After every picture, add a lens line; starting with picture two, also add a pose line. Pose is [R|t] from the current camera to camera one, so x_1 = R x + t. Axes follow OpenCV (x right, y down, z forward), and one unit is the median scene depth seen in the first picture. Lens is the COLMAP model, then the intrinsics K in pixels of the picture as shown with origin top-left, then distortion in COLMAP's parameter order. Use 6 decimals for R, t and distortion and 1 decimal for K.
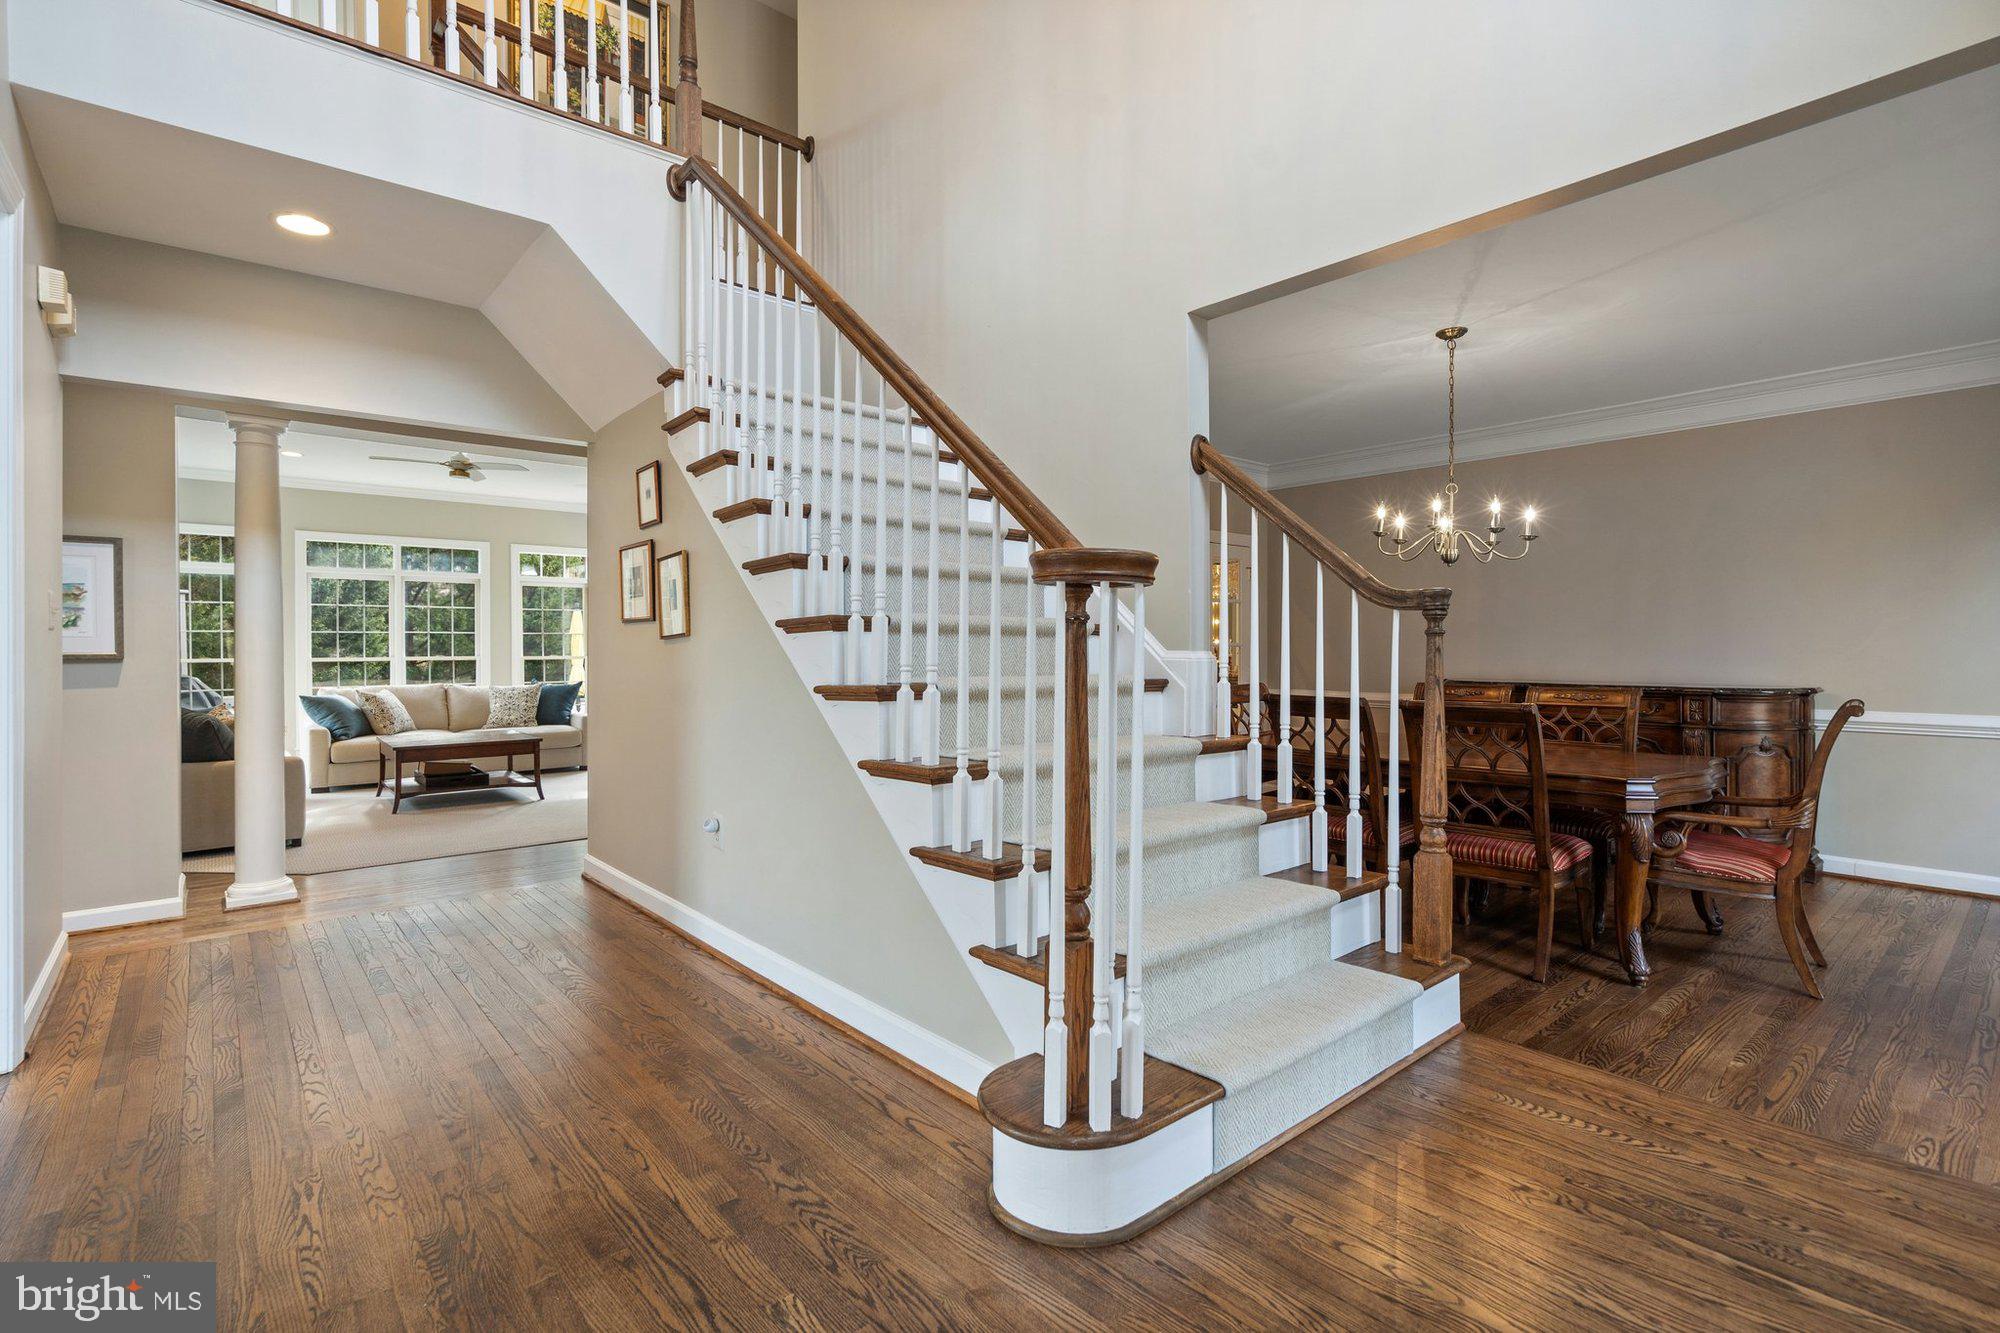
lens RADIAL K [[922.9, 0, 997.8], [0, 922.9, 652.8], [0, 0, 1]] dist [-0.003129, 0.001681]
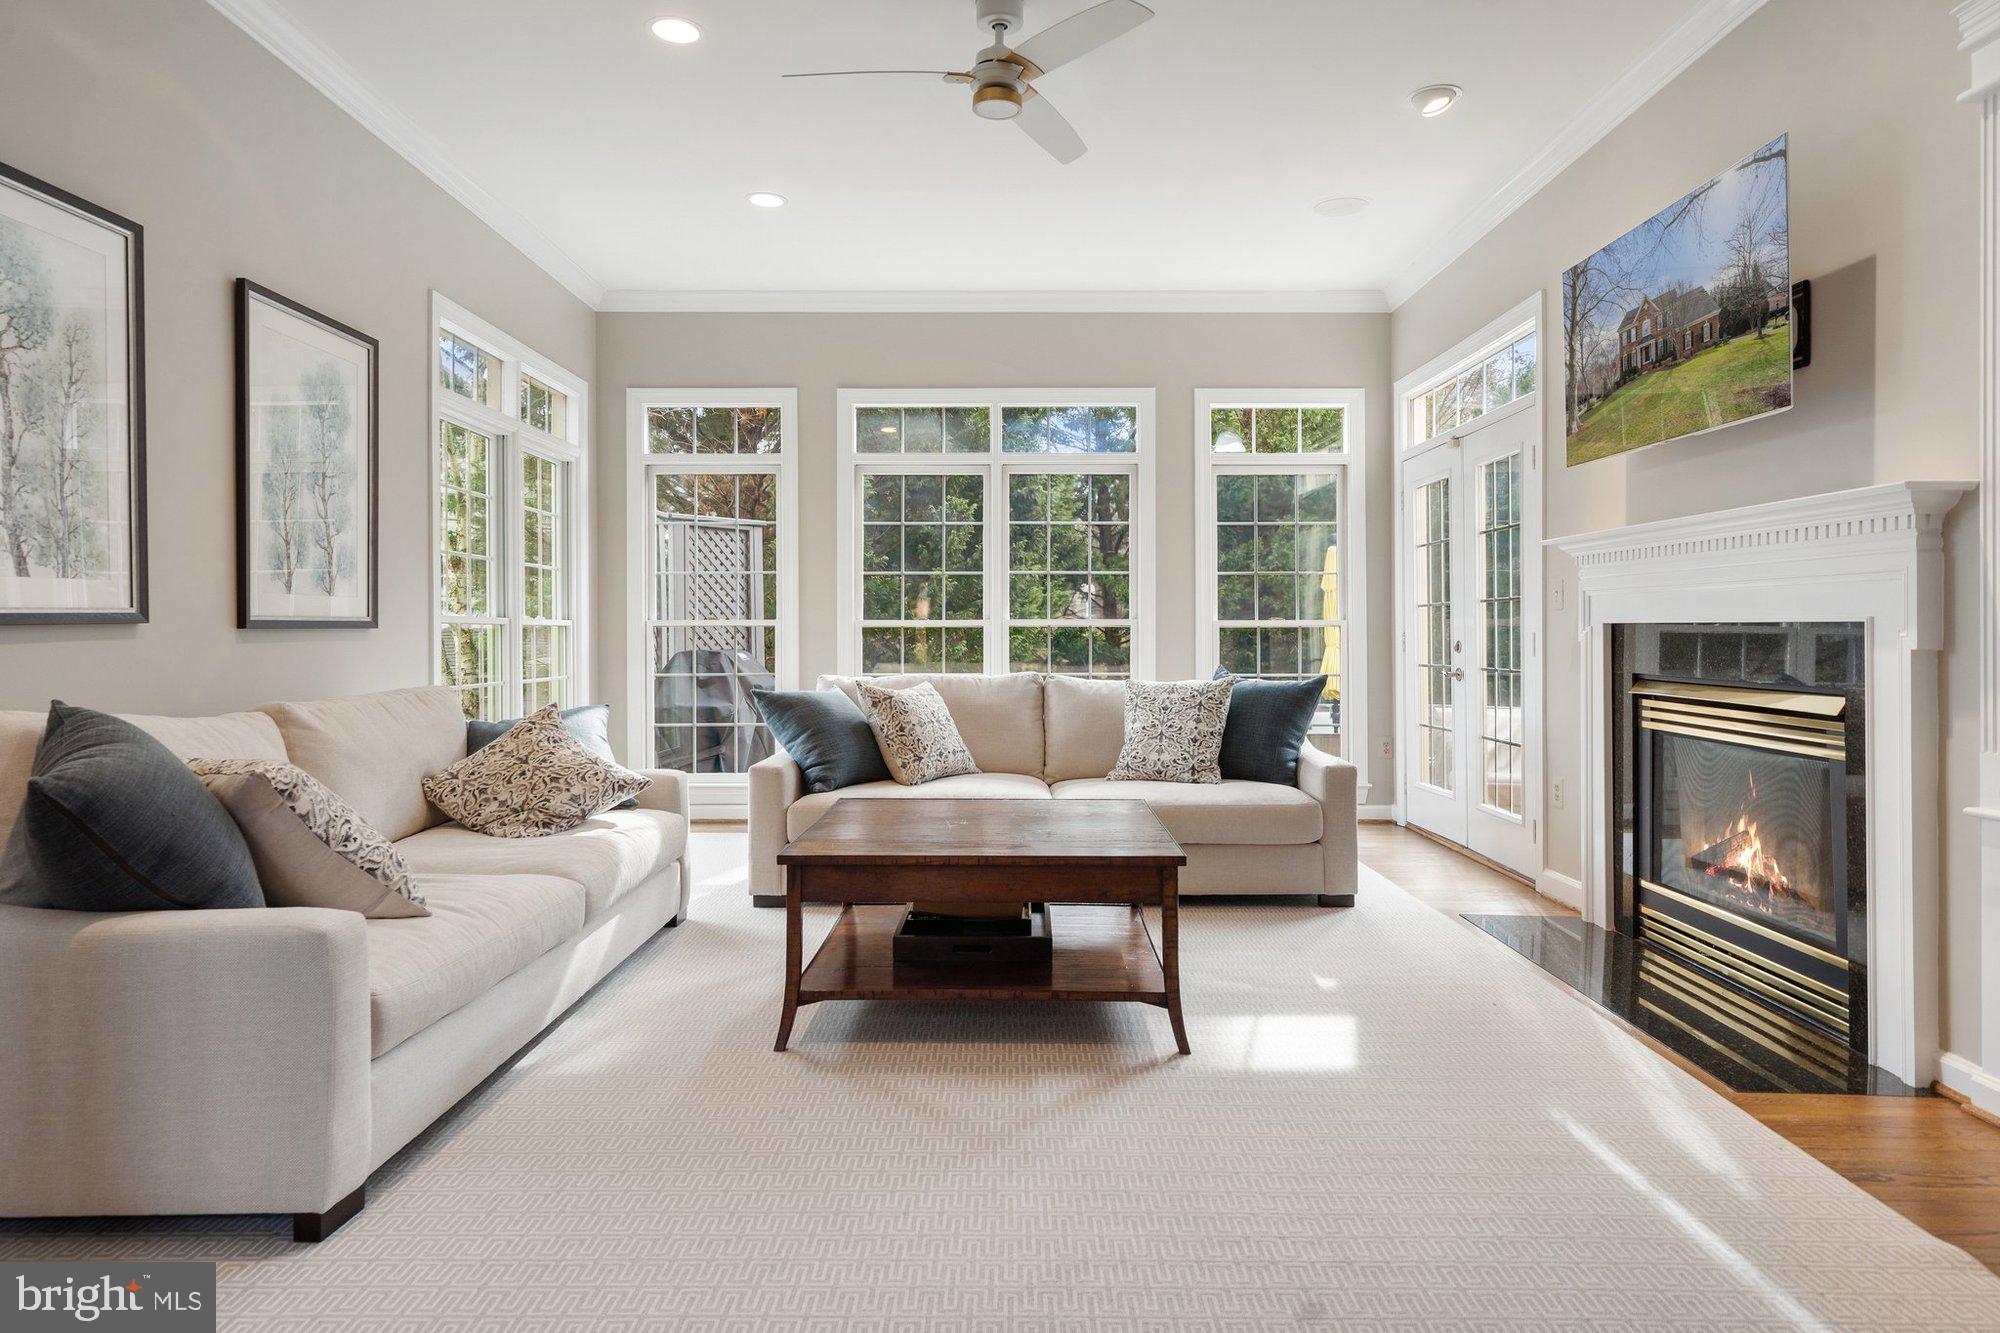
lens RADIAL K [[1184.0, 0, 993.7], [0, 1184.0, 629.4], [0, 0, 1]] dist [0.001683, 0.004859]
pose [[0.750167, -0.001783, -0.661246, -0.210576], [-0.005677, 0.999942, -0.009137, 0.016071], [0.661224, 0.010609, 0.750114, 0.498082]]
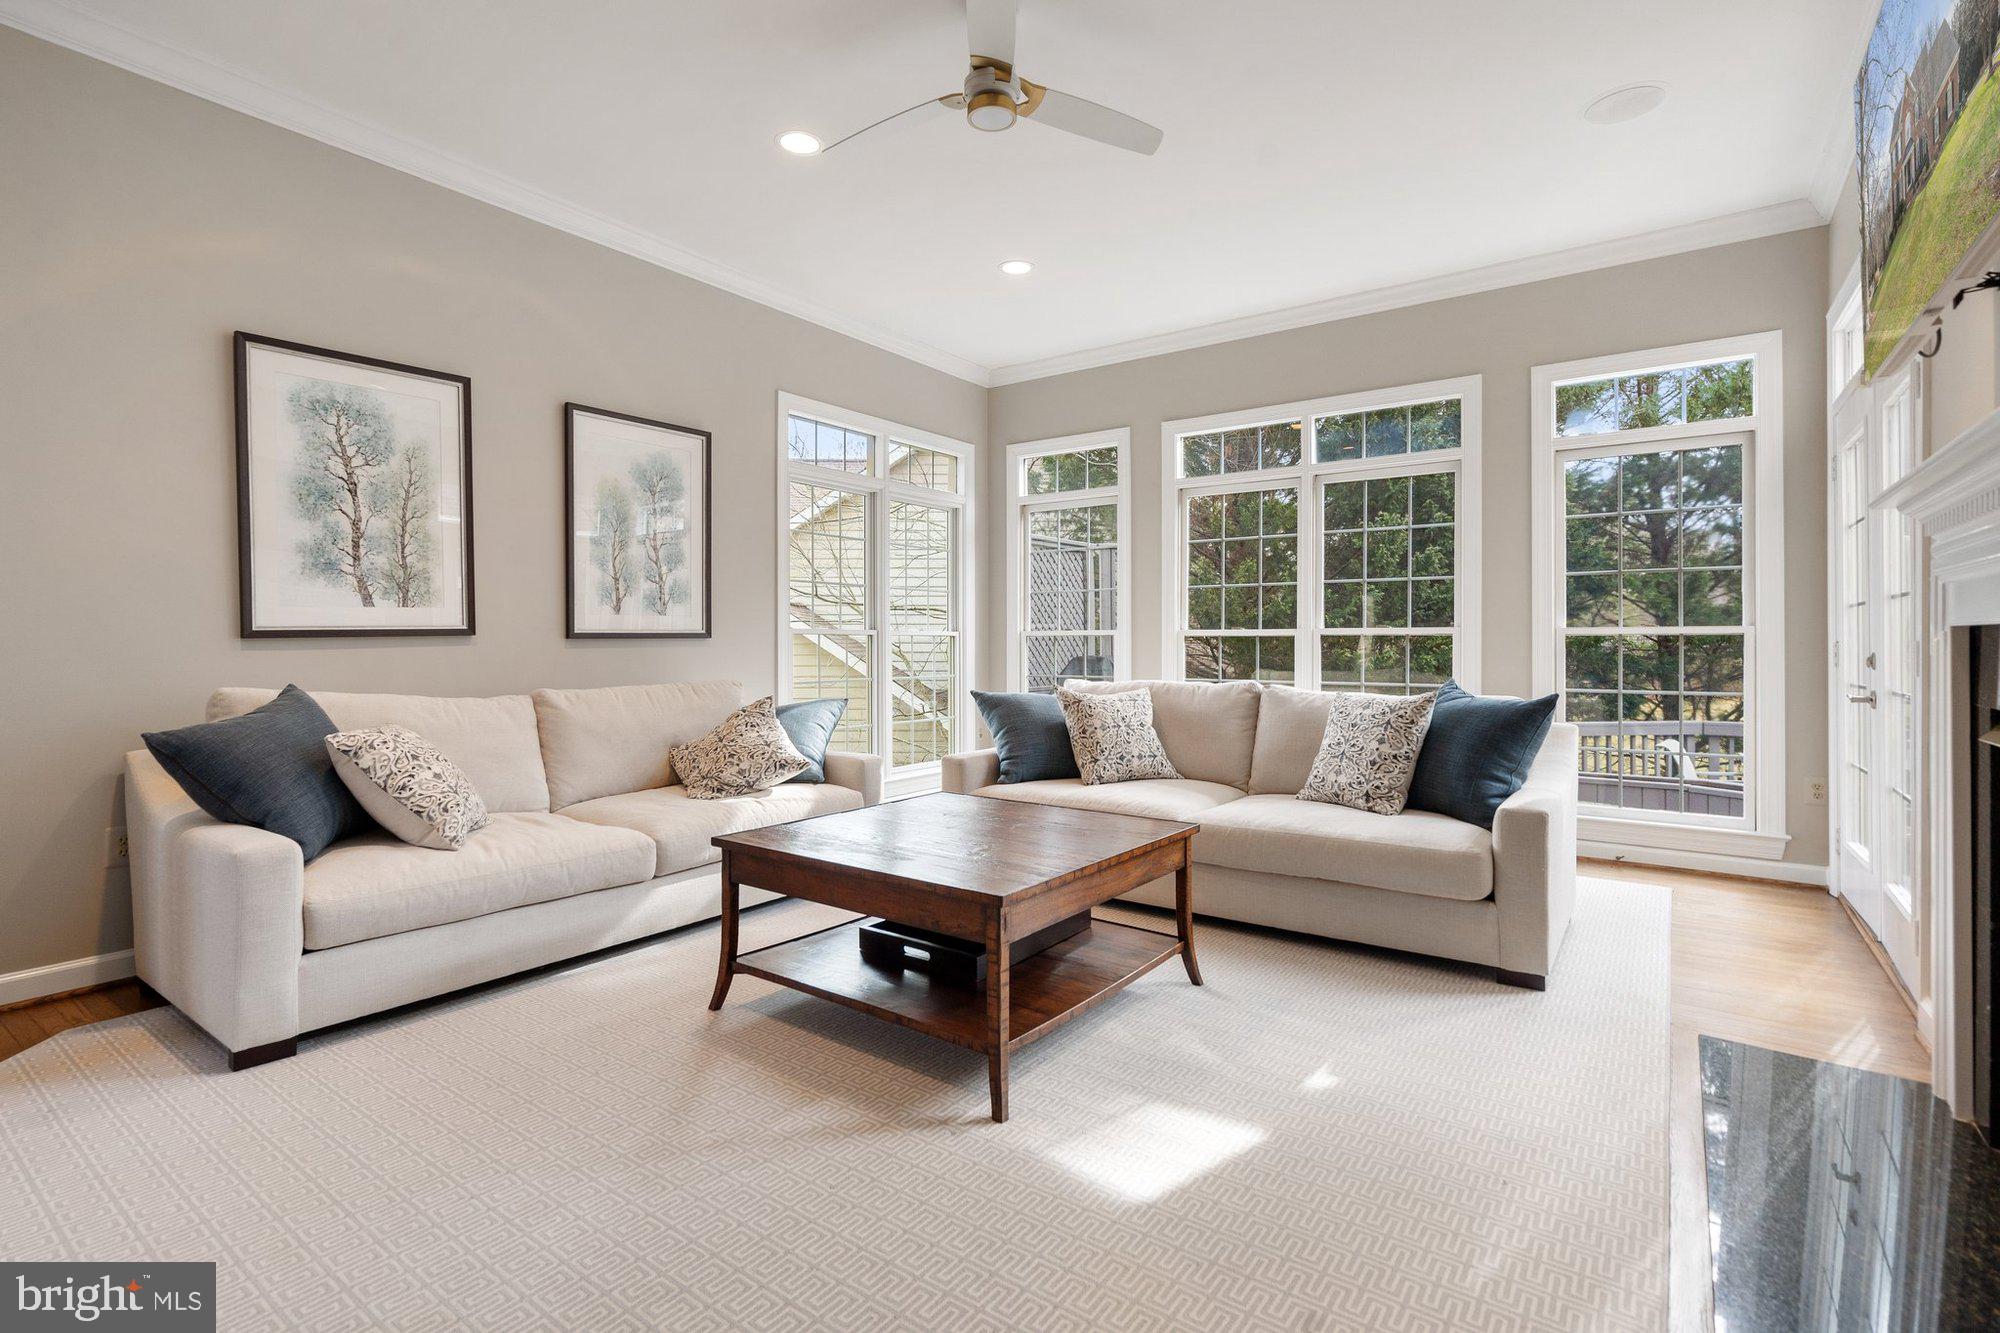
lens RADIAL K [[922.9, 0, 983.5], [0, 922.9, 647.1], [0, 0, 1]] dist [-0.003129, 0.001681]
pose [[0.218992, 0.007865, -0.975695, -0.173763], [-0.009111, 0.999940, 0.006015, 0.013563], [0.975684, 0.007572, 0.219050, 0.703599]]
